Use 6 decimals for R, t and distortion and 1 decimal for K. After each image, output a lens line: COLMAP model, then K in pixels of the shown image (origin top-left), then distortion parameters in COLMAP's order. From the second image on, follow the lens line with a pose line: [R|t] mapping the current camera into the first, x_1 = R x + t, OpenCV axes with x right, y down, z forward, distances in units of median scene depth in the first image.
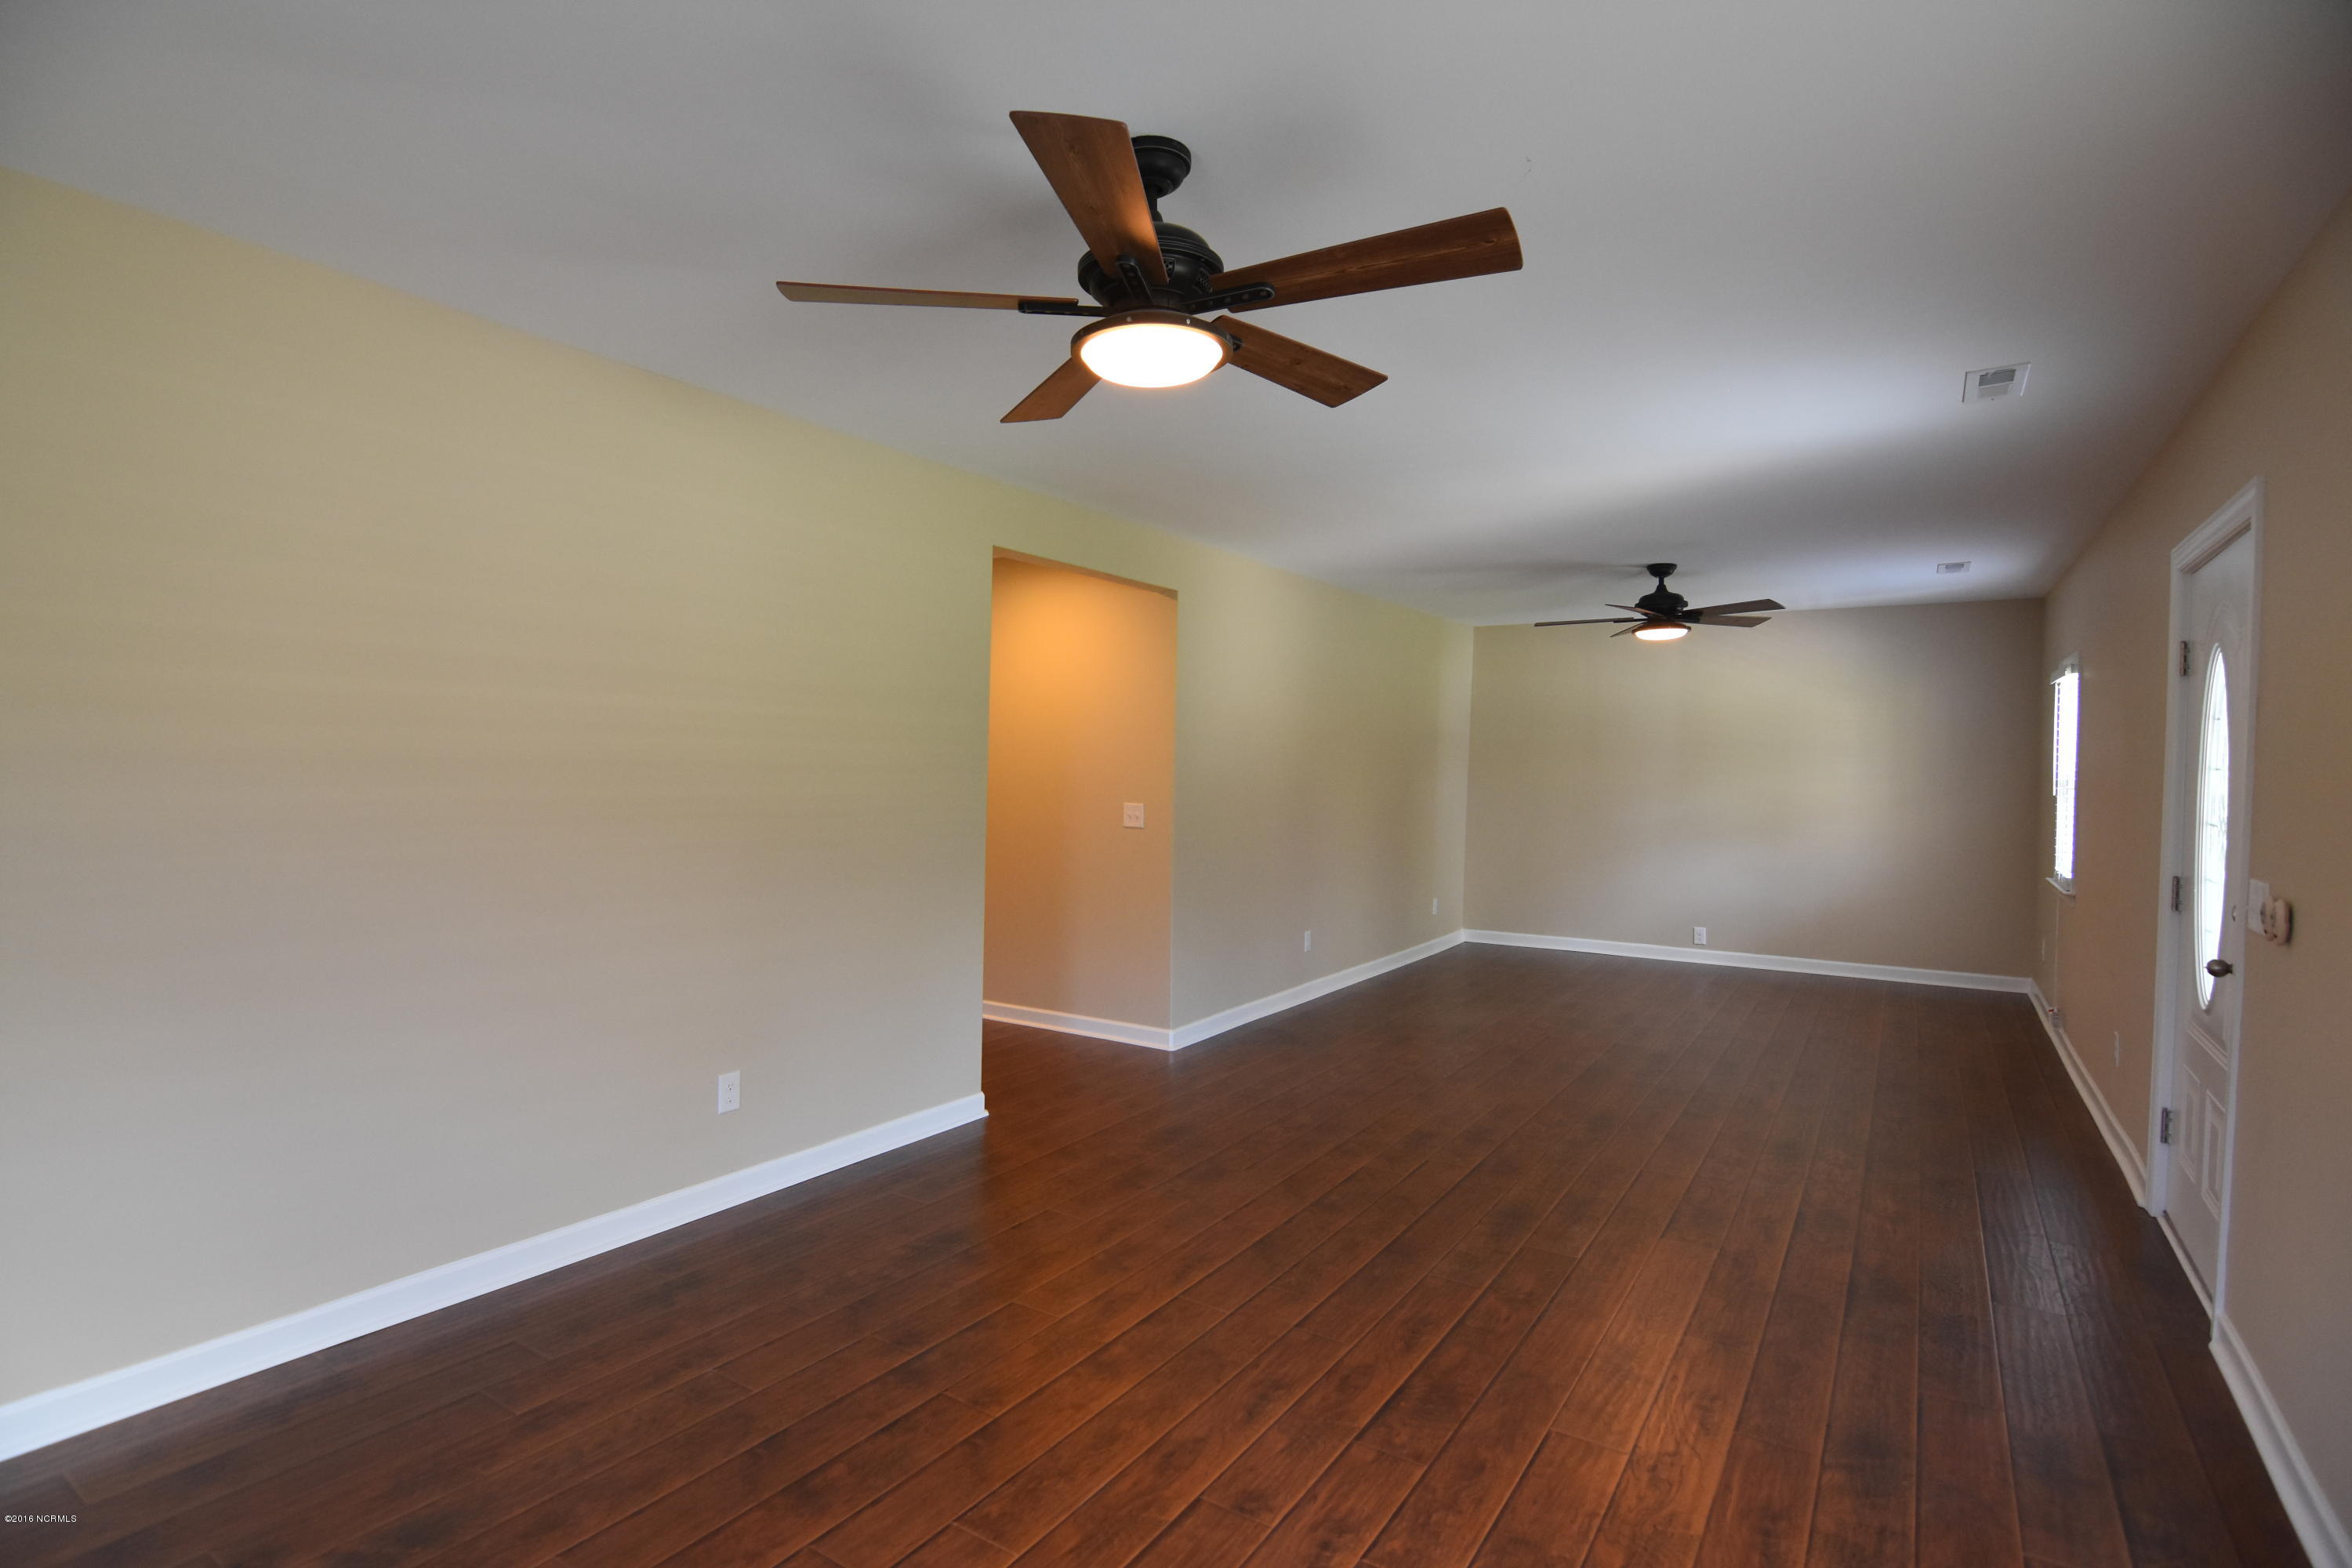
lens RADIAL K [[1141.8, 0, 1157.4], [0, 1141.8, 784.8], [0, 0, 1]] dist [-0.025728, 0.000180]
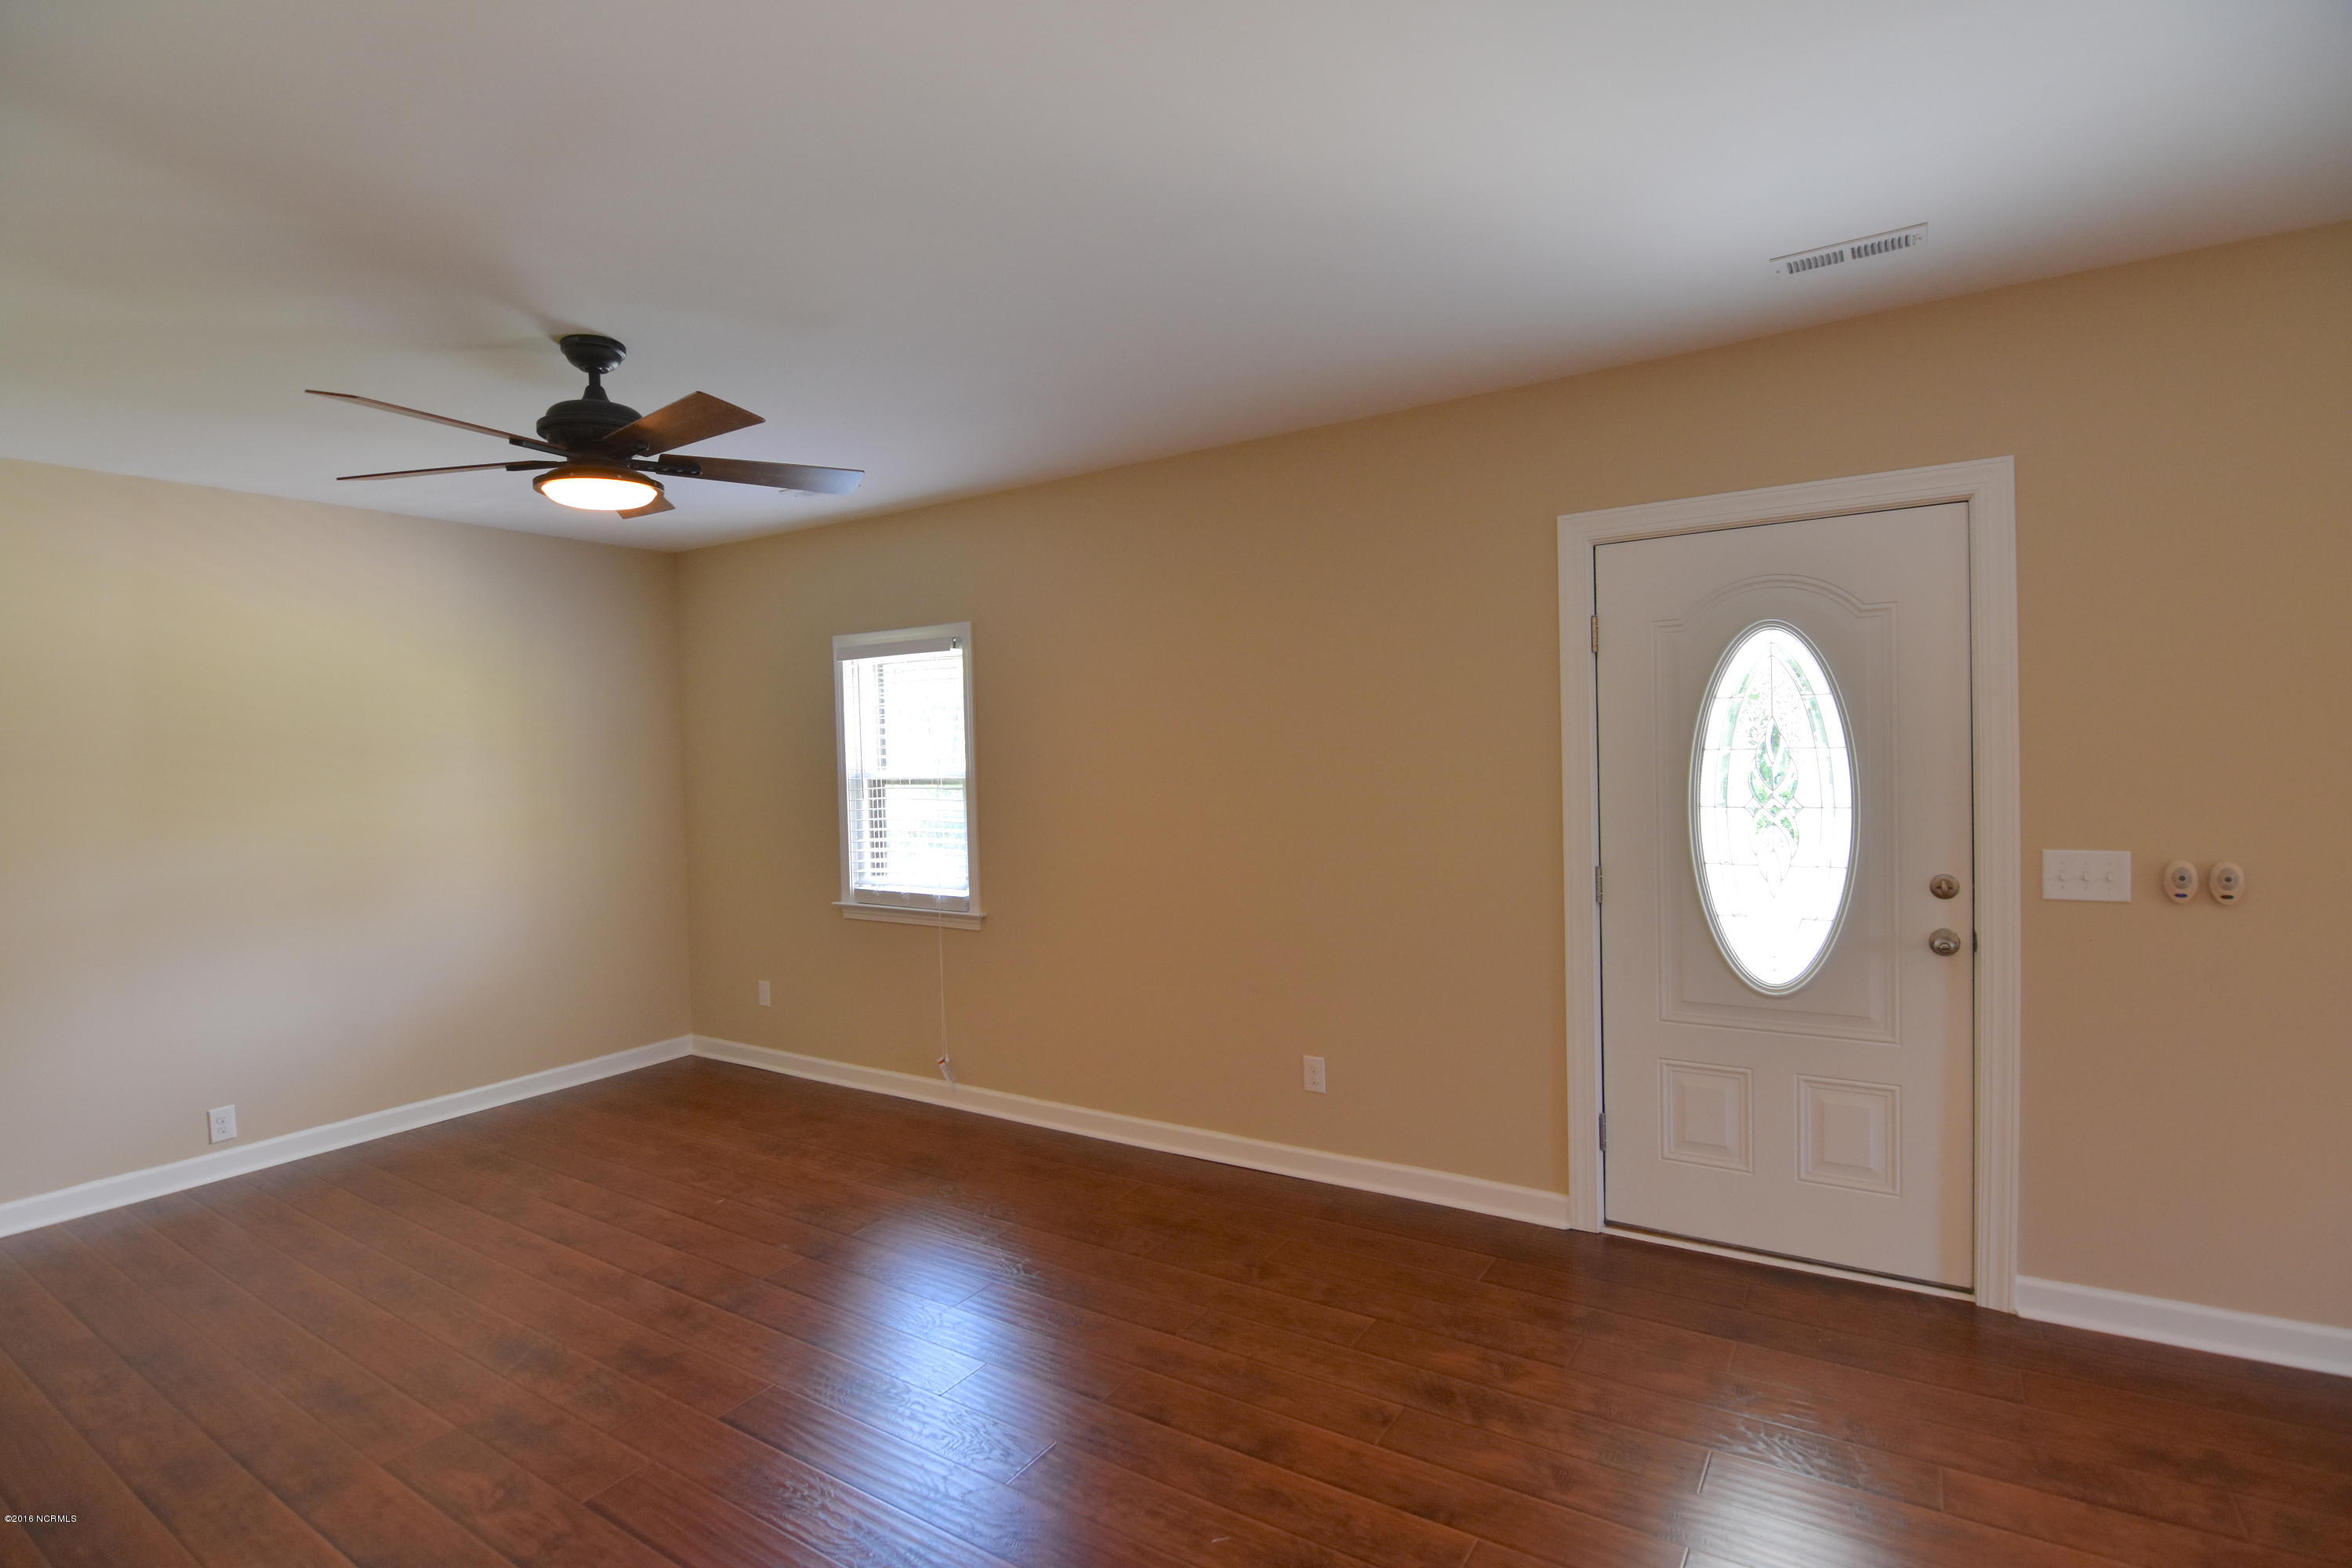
lens RADIAL K [[1140.2, 0, 1163.4], [0, 1140.2, 783.9], [0, 0, 1]] dist [-0.006154, -0.009939]
pose [[-0.011051, -0.035410, 0.999312, -0.022983], [0.043747, 0.998399, 0.035862, -0.021457], [-0.998981, 0.044114, -0.009485, 0.791268]]
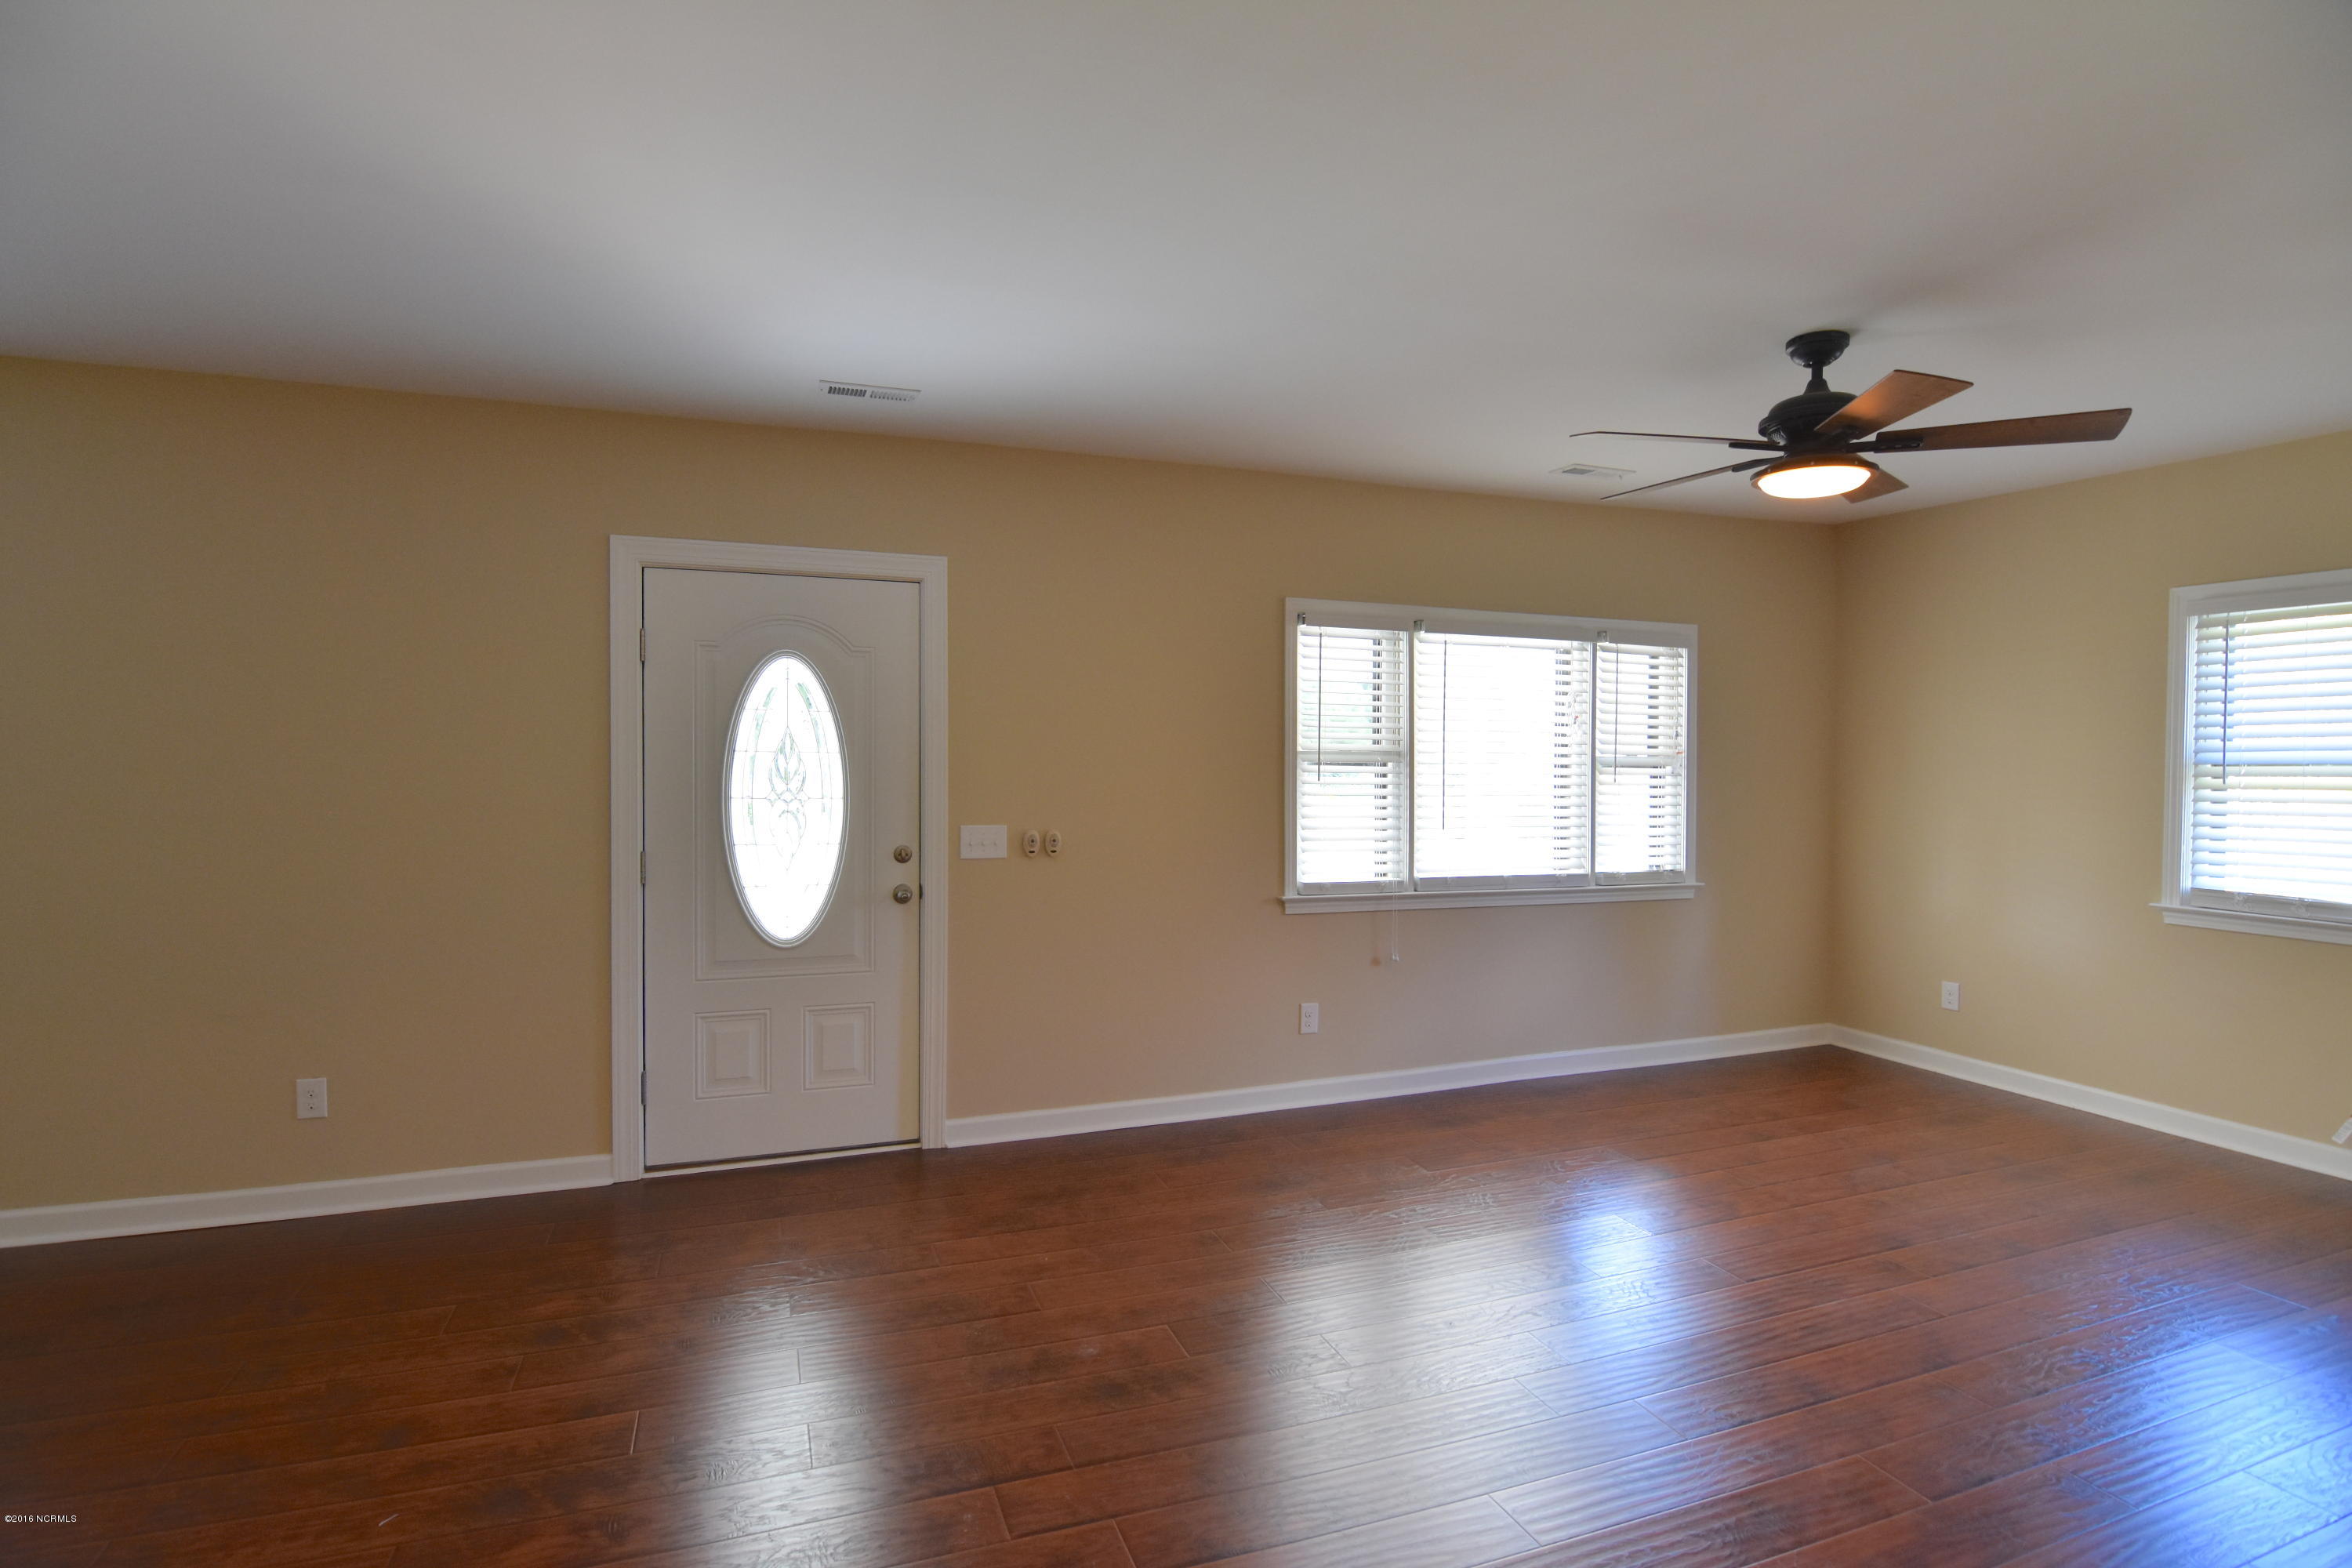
lens RADIAL K [[1140.2, 0, 1163.4], [0, 1140.2, 783.9], [0, 0, 1]] dist [-0.006154, -0.009939]
pose [[-0.808489, -0.026465, 0.587916, -0.068873], [-0.004999, 0.999261, 0.038107, -0.014499], [-0.588490, 0.027870, -0.808024, 0.911063]]
